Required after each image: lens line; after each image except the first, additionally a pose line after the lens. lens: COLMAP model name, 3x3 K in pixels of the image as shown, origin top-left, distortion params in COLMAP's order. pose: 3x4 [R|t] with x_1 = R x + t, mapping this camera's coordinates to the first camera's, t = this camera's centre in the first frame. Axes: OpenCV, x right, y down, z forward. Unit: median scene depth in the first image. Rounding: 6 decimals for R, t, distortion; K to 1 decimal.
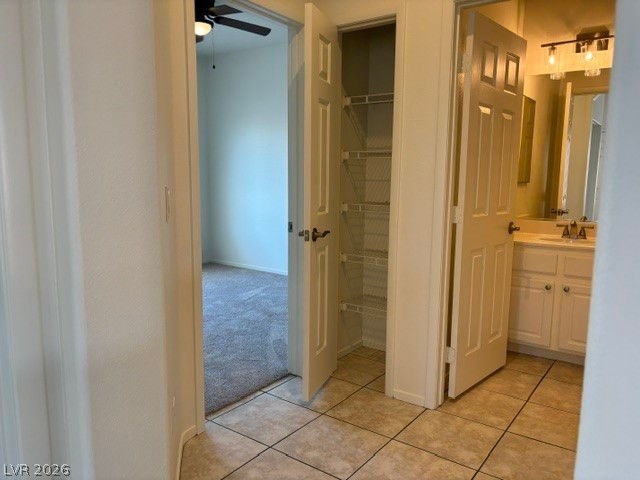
lens RADIAL K [[496.8, 0, 320.0], [0, 496.8, 240.0], [0, 0, 1]] dist [0.008525, -0.004693]
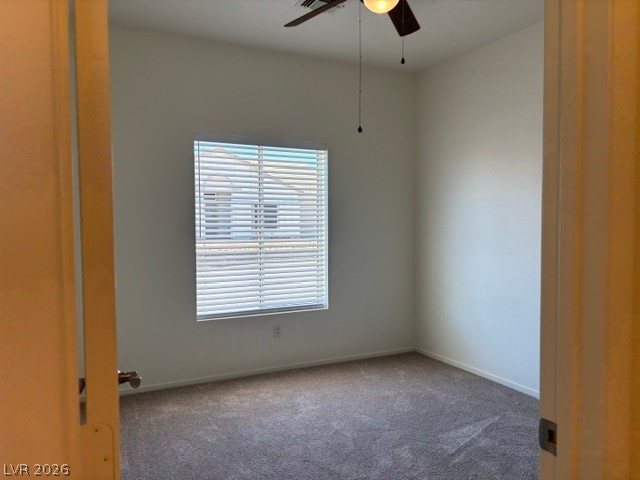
lens RADIAL K [[496.8, 0, 320.0], [0, 496.8, 240.0], [0, 0, 1]] dist [0.008525, -0.004693]
pose [[0.894316, -0.000980, -0.447435, -0.026820], [-0.045958, 0.994507, -0.094037, -0.056510], [0.445070, 0.104662, 0.889359, 0.366609]]
